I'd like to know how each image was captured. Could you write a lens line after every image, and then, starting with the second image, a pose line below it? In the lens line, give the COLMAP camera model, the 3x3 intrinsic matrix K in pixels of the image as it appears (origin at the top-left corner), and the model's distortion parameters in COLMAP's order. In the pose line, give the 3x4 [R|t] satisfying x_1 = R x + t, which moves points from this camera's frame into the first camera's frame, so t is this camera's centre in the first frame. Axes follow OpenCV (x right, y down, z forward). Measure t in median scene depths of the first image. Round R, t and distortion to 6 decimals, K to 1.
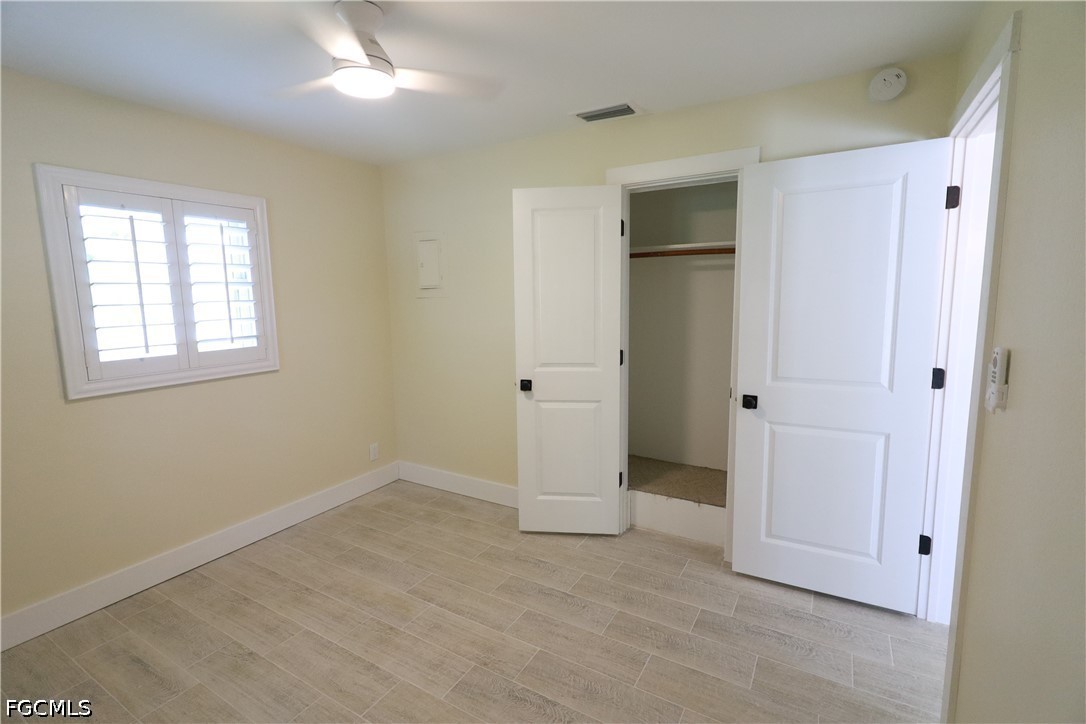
lens RADIAL K [[505.8, 0, 535.8], [0, 505.8, 357.5], [0, 0, 1]] dist [0.002783, -0.001110]
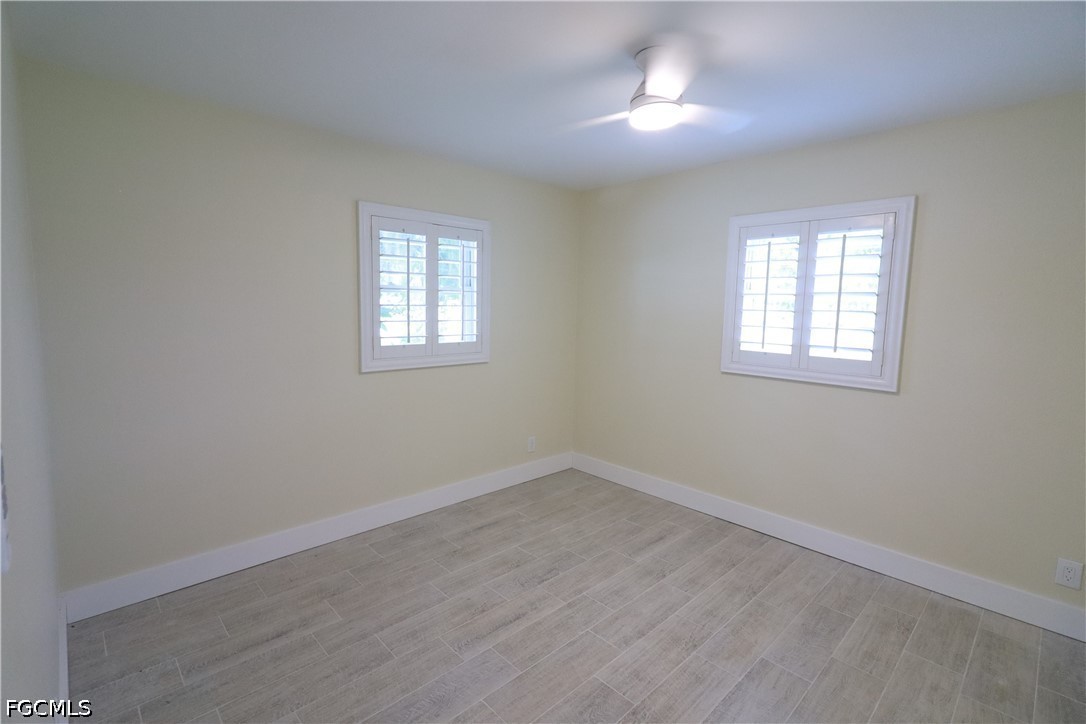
lens RADIAL K [[505.8, 0, 535.8], [0, 505.8, 357.5], [0, 0, 1]] dist [0.002783, -0.001110]
pose [[-0.273480, 0.119249, -0.954457, 0.575928], [-0.134438, 0.977807, 0.160687, -0.108692], [0.952436, 0.172260, -0.251379, 0.741634]]
